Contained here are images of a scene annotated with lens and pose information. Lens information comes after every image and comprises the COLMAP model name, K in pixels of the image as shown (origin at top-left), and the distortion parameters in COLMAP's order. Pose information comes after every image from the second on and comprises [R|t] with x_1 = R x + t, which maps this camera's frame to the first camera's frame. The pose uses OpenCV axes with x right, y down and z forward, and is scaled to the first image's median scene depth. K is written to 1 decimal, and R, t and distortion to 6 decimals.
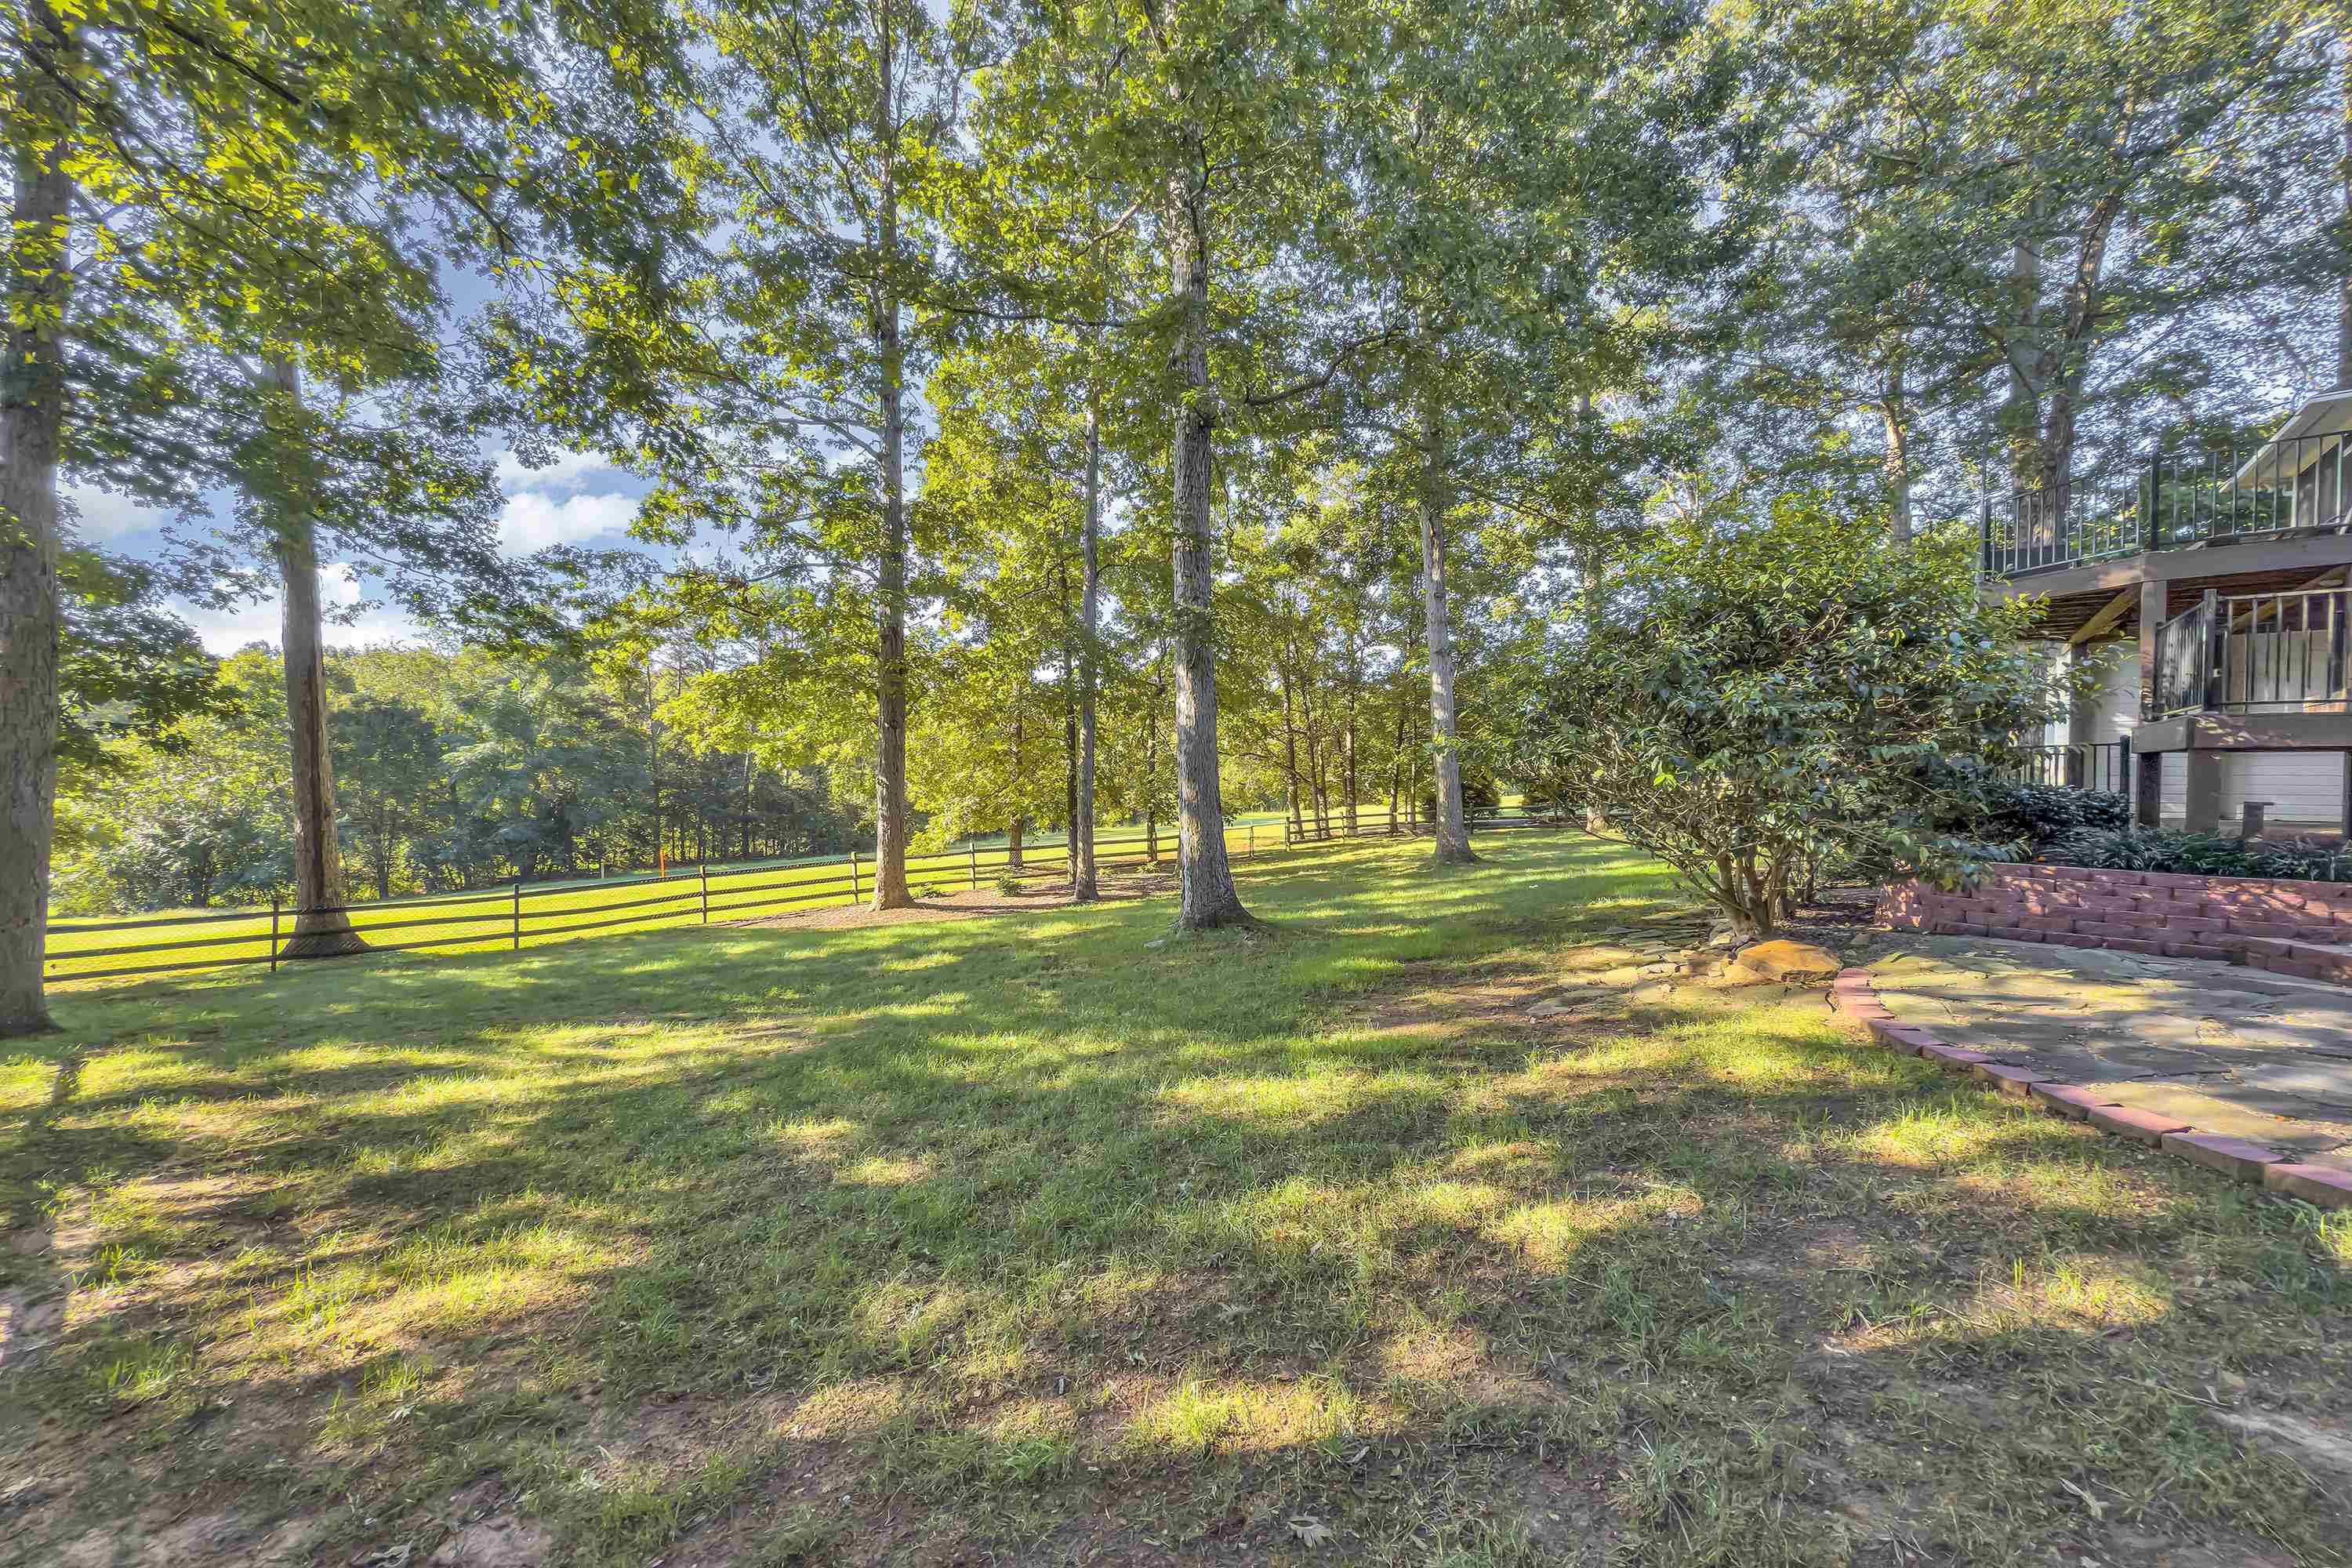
lens RADIAL K [[941.9, 0, 1177.2], [0, 941.9, 788.3], [0, 0, 1]] dist [-0.002198, 0.000260]
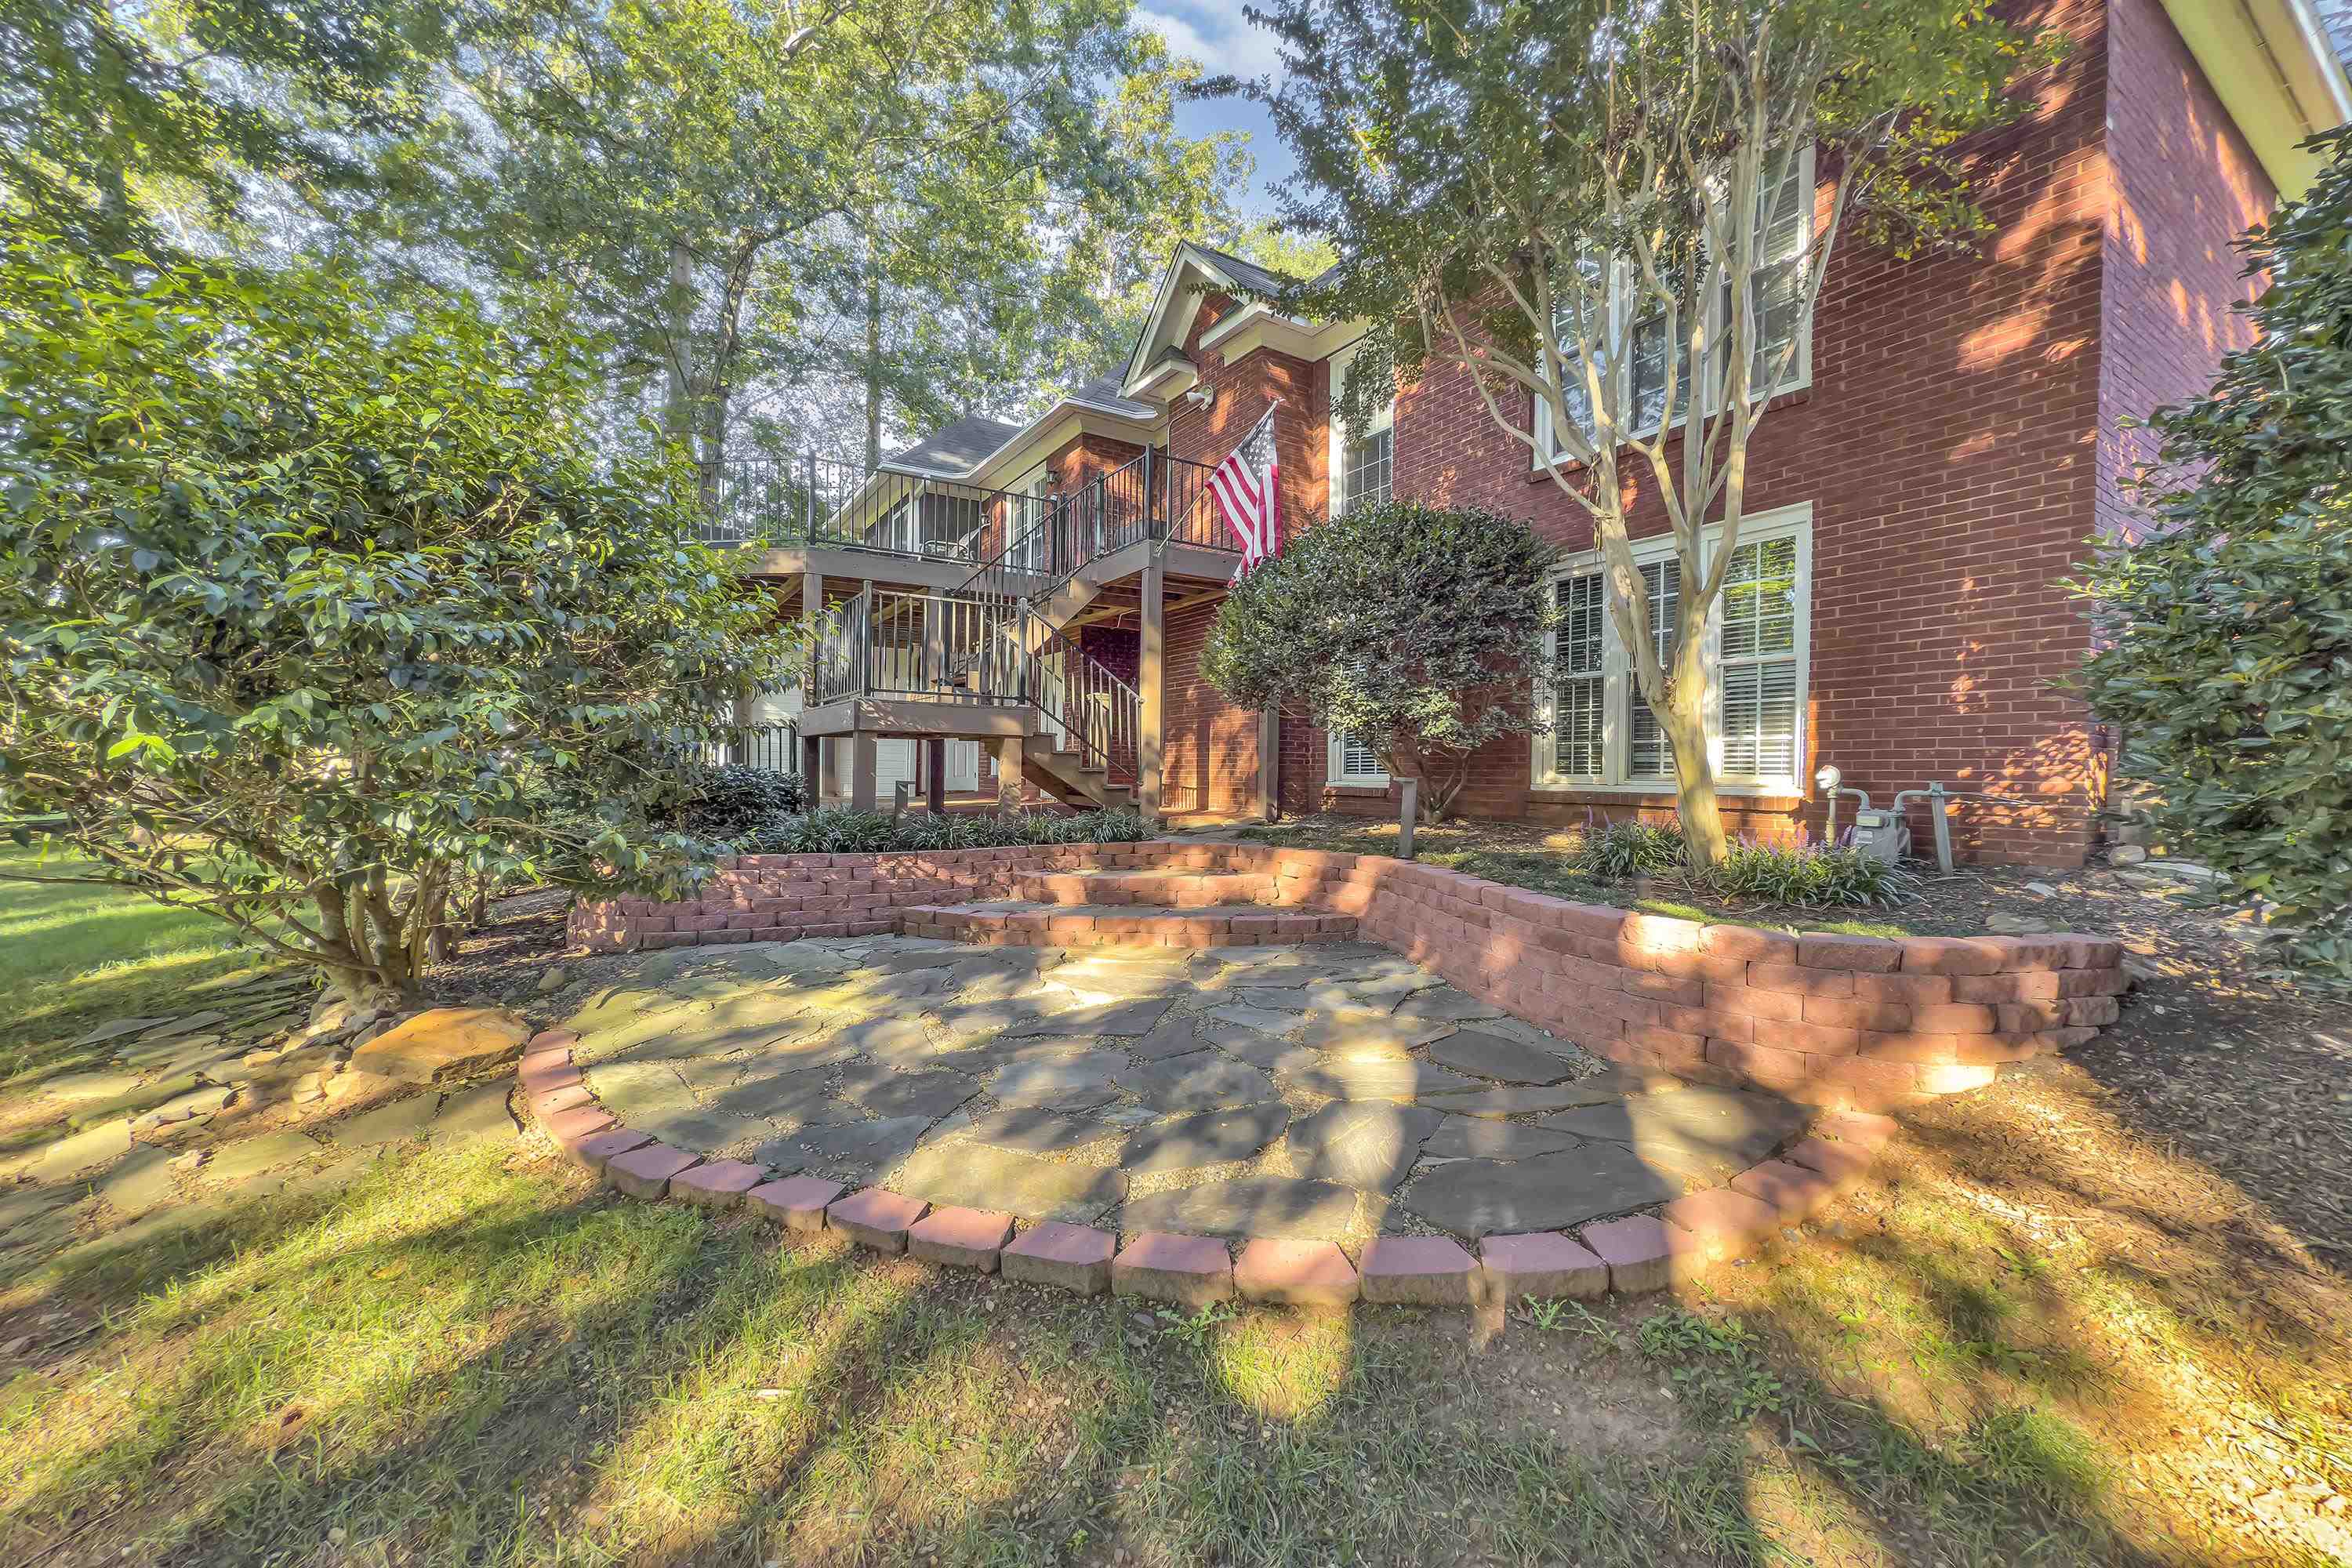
lens RADIAL K [[941.9, 0, 1182.9], [0, 941.9, 785.9], [0, 0, 1]] dist [-0.002198, 0.000260]
pose [[0.330884, -0.016562, 0.943526, 0.226873], [0.003678, 0.999861, 0.016261, 0.003552], [-0.943664, -0.001910, 0.330899, 0.333742]]
